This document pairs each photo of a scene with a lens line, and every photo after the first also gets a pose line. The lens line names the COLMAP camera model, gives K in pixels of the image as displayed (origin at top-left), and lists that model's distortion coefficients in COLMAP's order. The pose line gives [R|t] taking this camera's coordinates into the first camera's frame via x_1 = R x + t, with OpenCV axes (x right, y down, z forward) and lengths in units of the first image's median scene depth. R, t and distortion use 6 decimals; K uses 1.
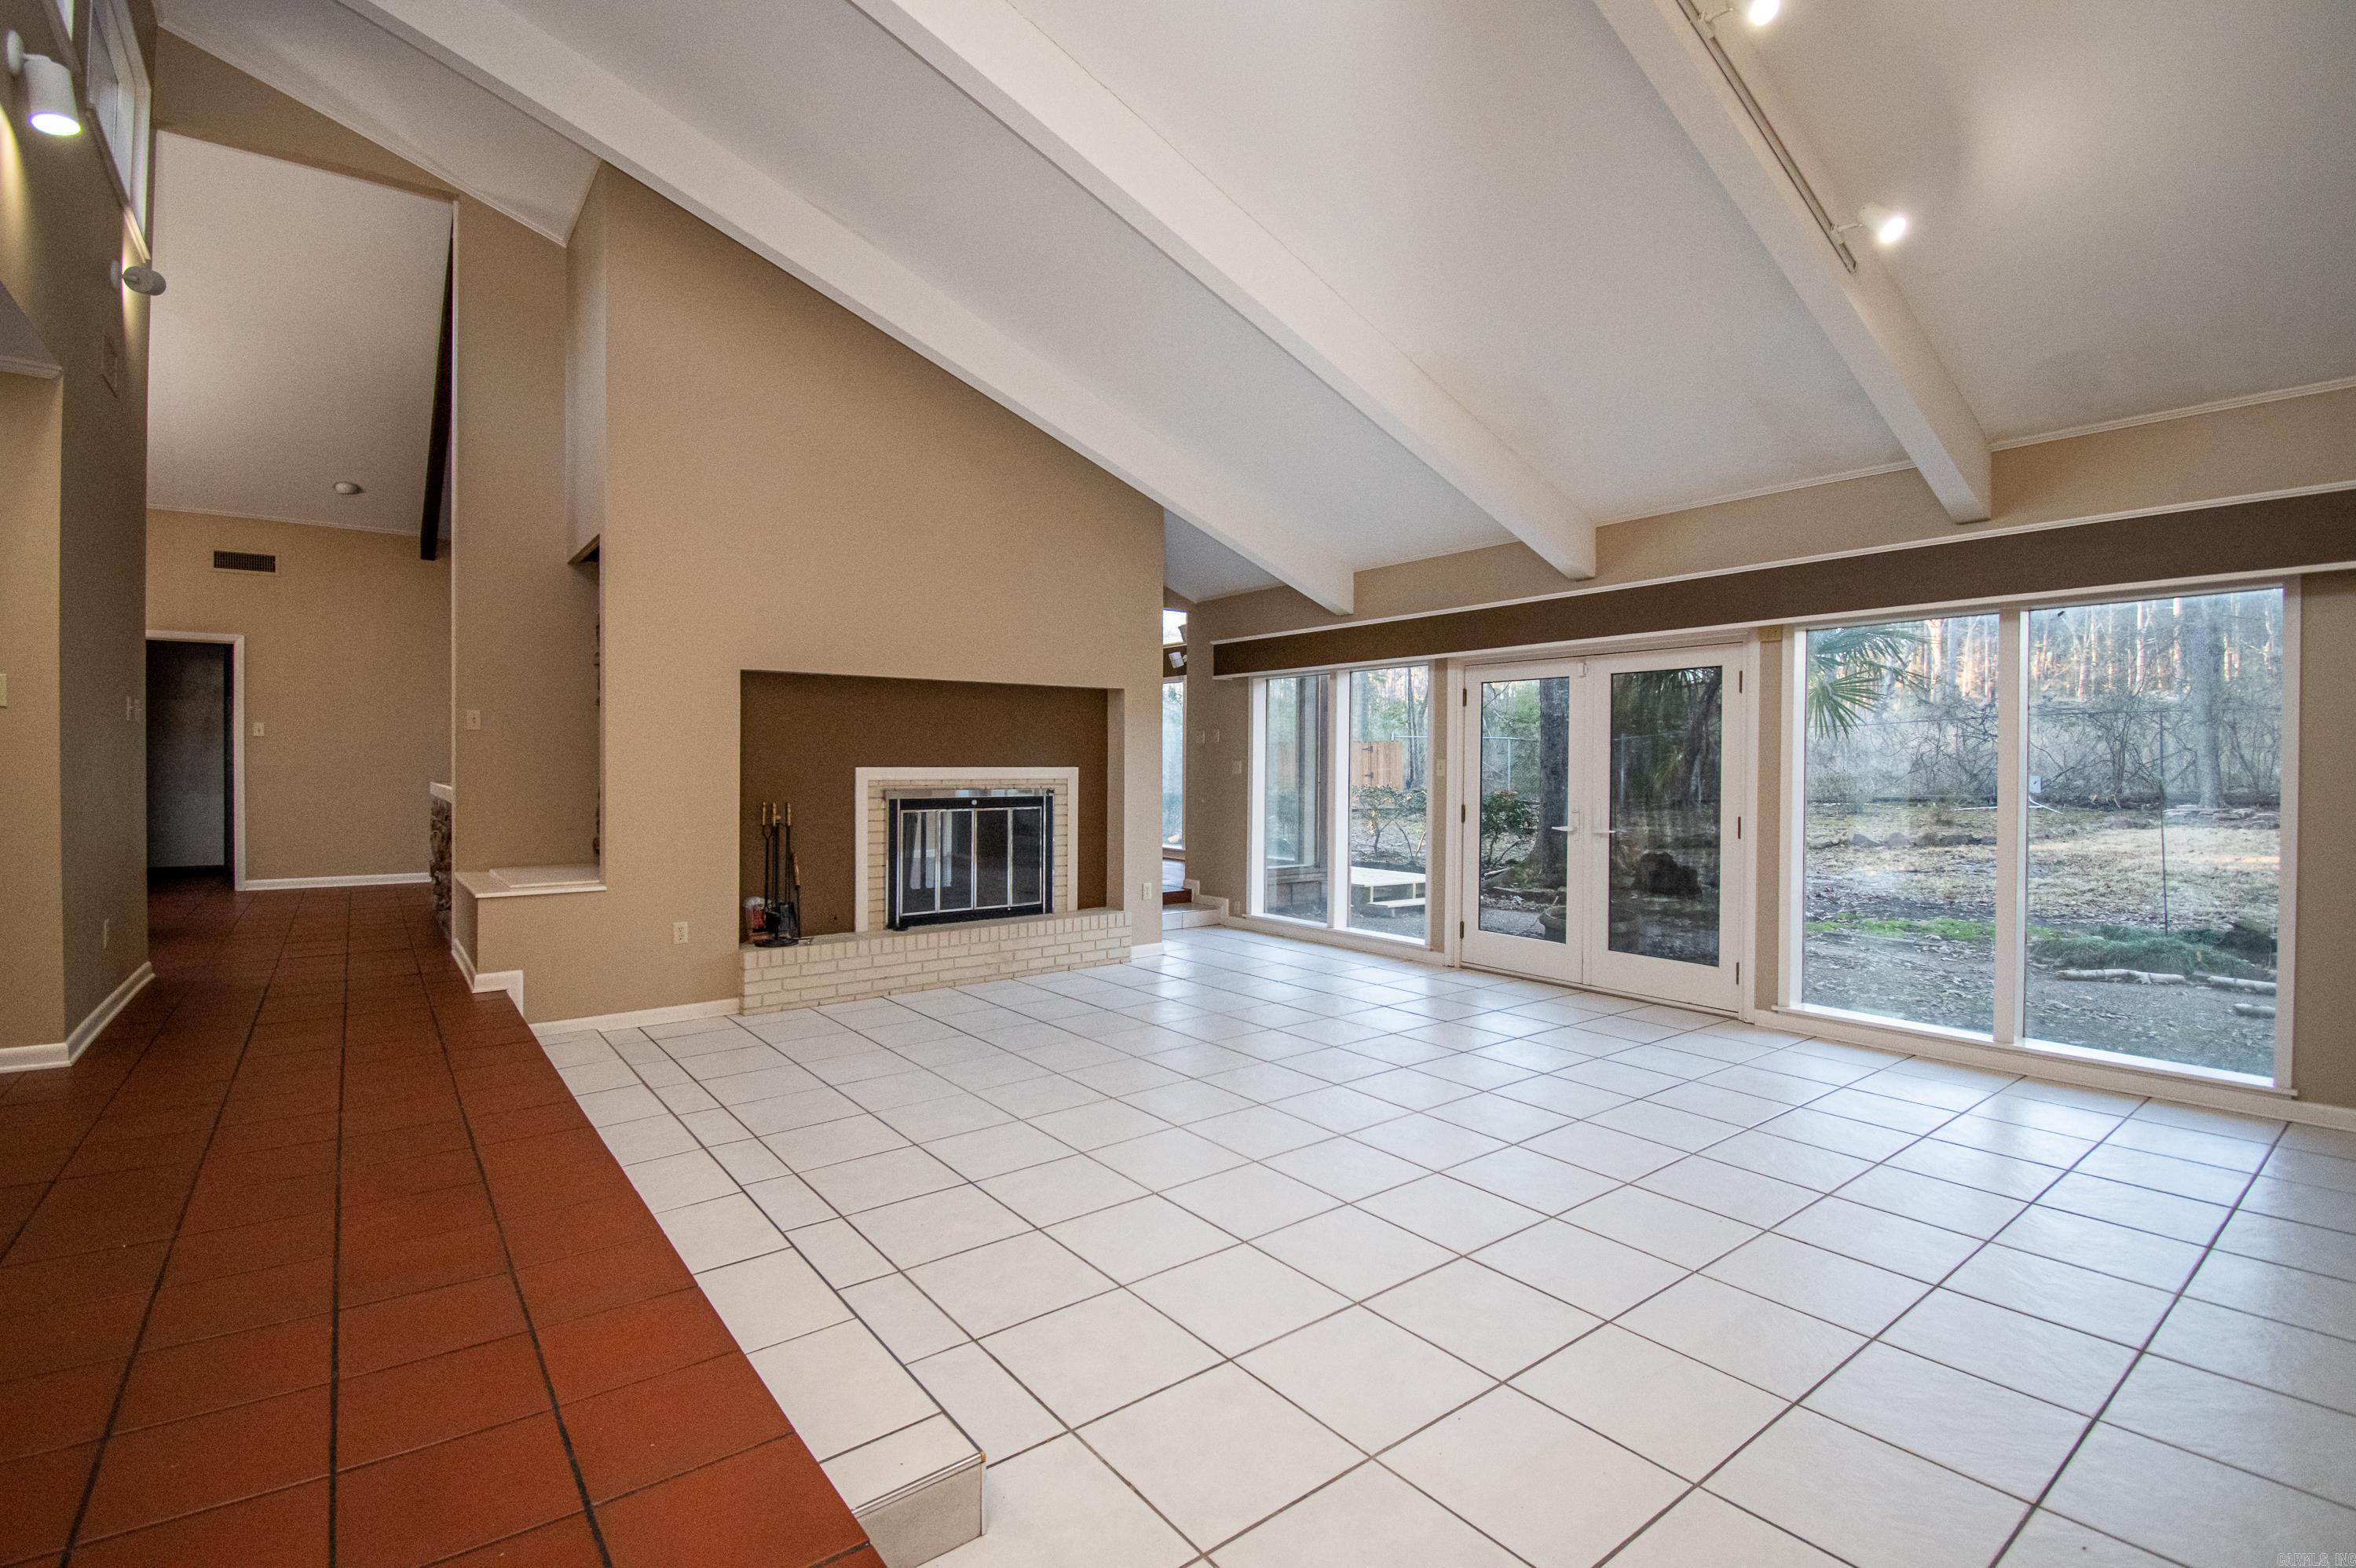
lens RADIAL K [[1066.3, 0, 1172.1], [0, 1066.3, 776.1], [0, 0, 1]] dist [0.020635, -0.023381]
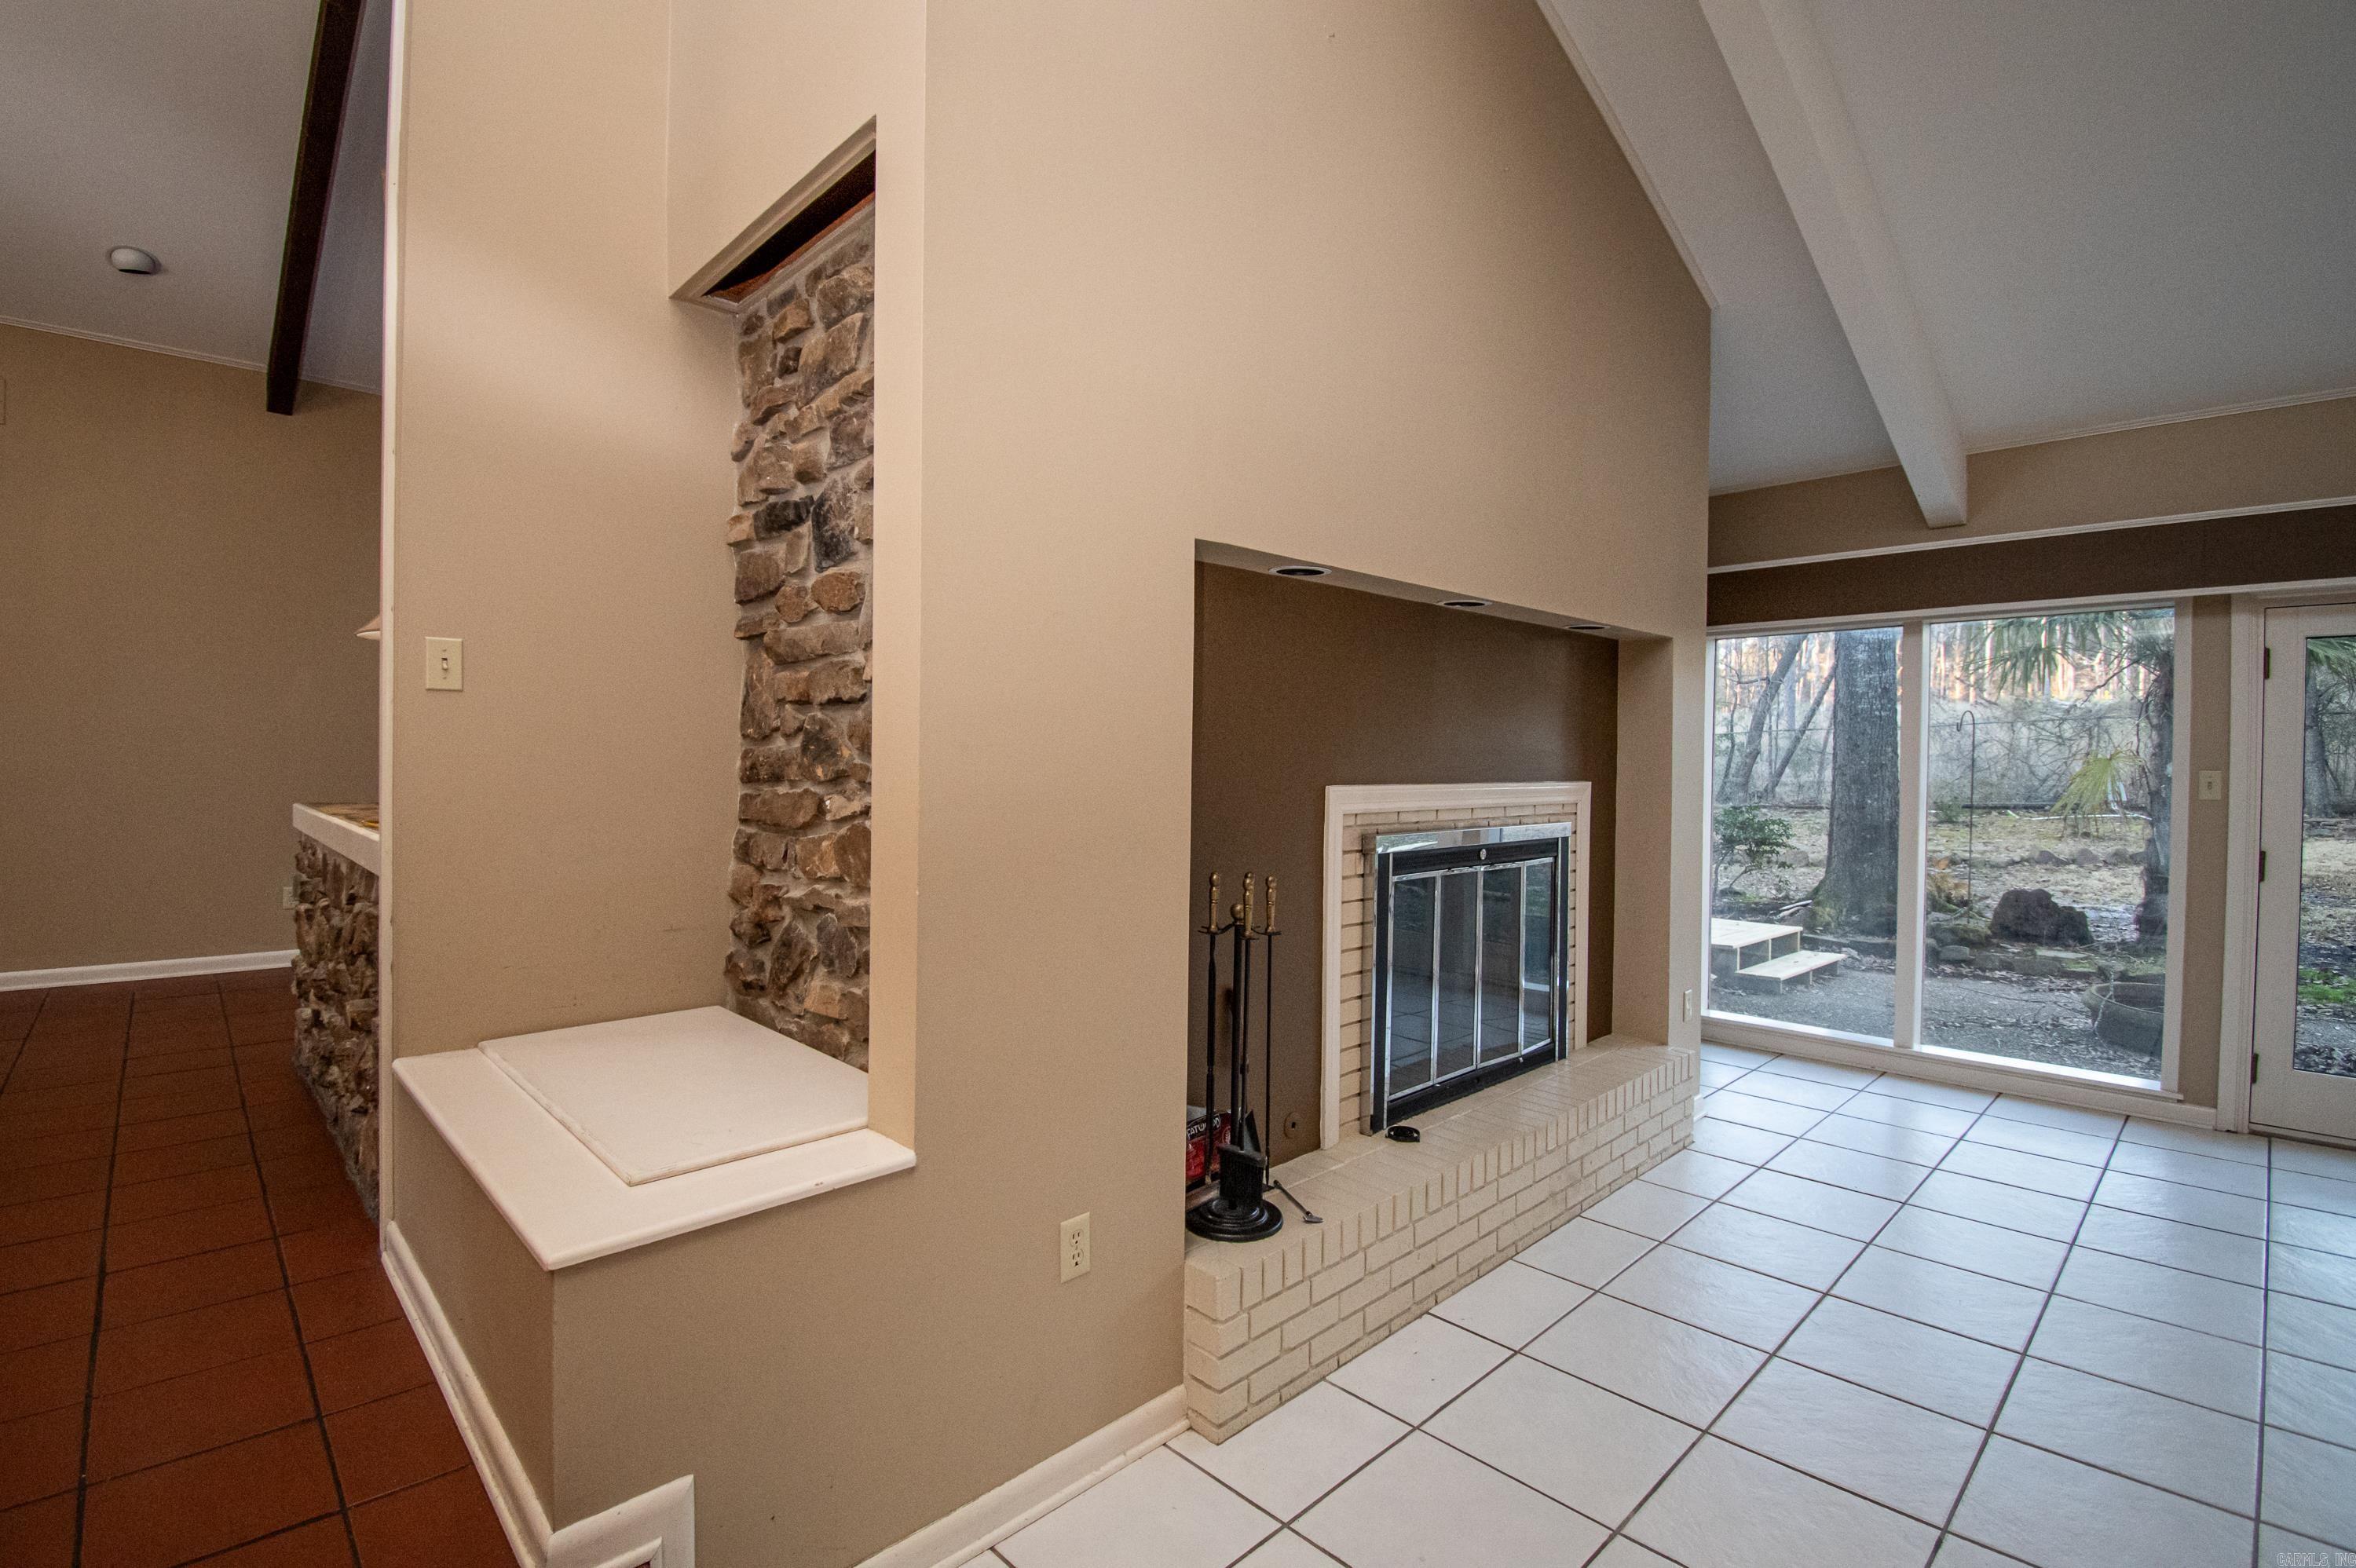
lens RADIAL K [[1069.5, 0, 1166.0], [0, 1069.5, 778.2], [0, 0, 1]] dist [0.044269, -0.023144]
pose [[0.995521, 0.006439, 0.094323, -0.363878], [-0.006170, 0.999976, -0.003143, -0.008384], [-0.094341, 0.002547, 0.995537, 0.492736]]
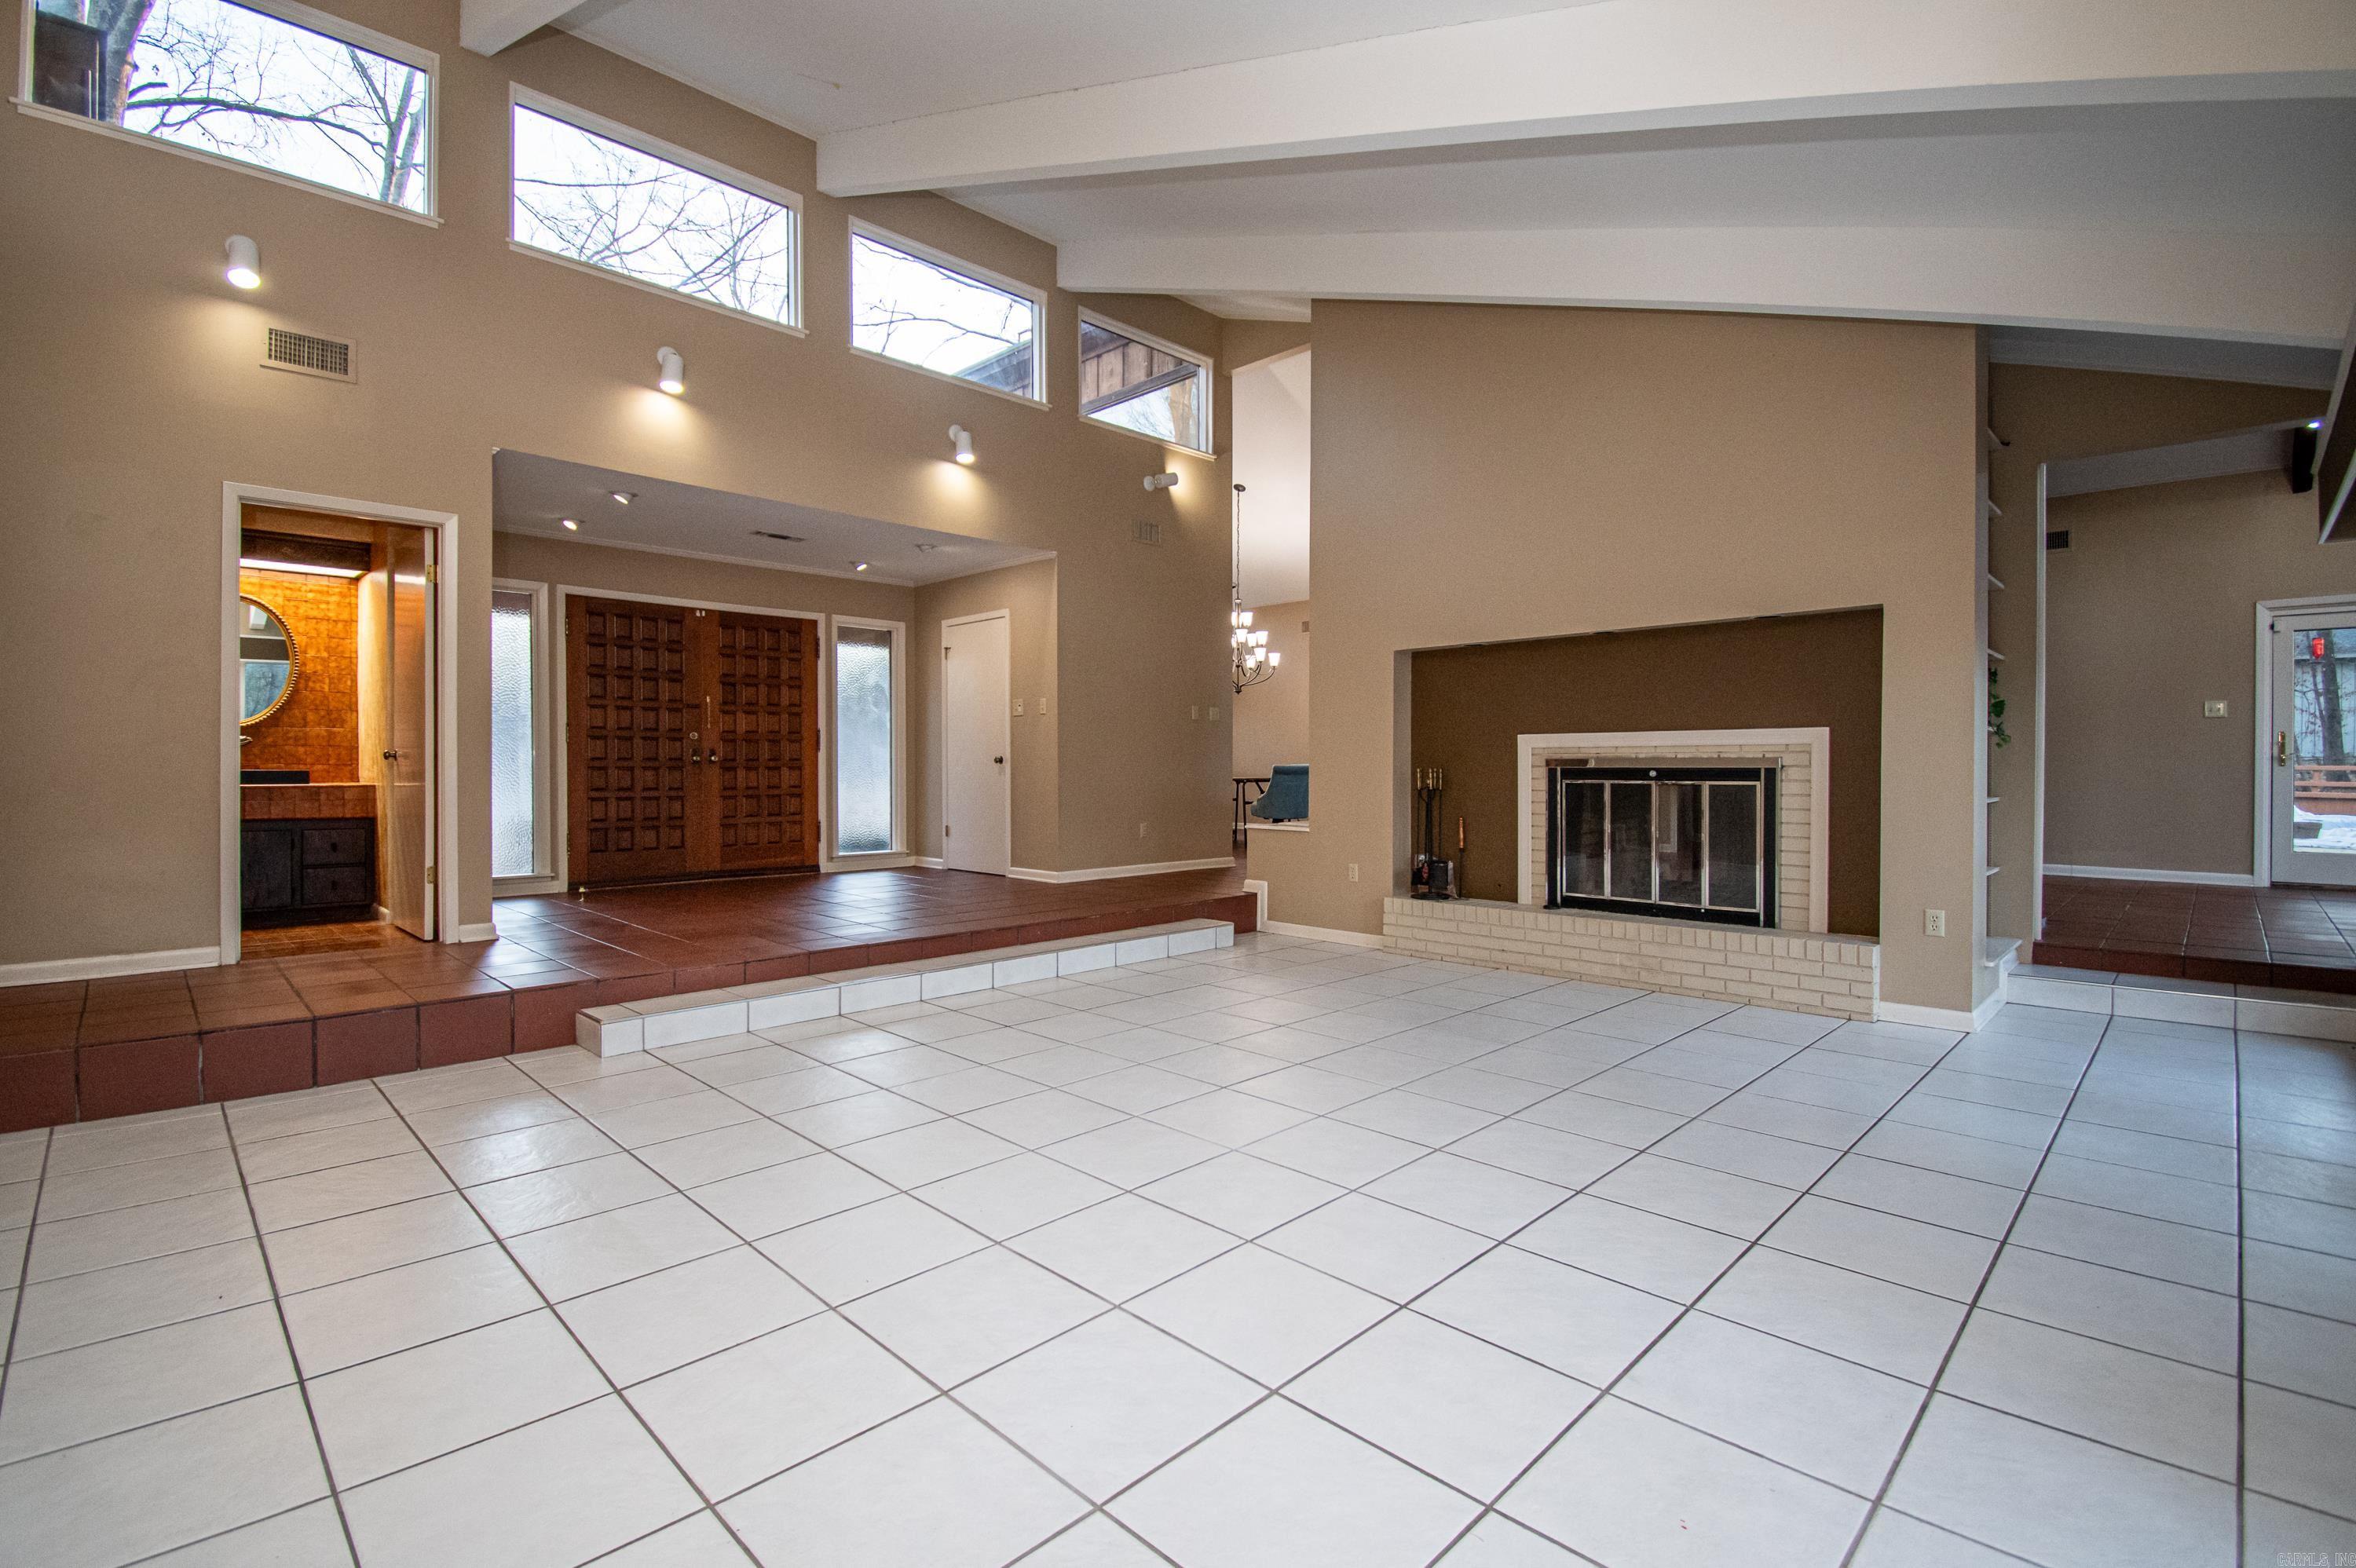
lens RADIAL K [[1066.3, 0, 1172.1], [0, 1066.3, 776.1], [0, 0, 1]] dist [0.020635, -0.023381]
pose [[0.117068, 0.007391, -0.993096, 0.571531], [-0.007647, 0.999949, 0.006541, 0.022742], [0.993094, 0.006828, 0.117118, 0.508540]]
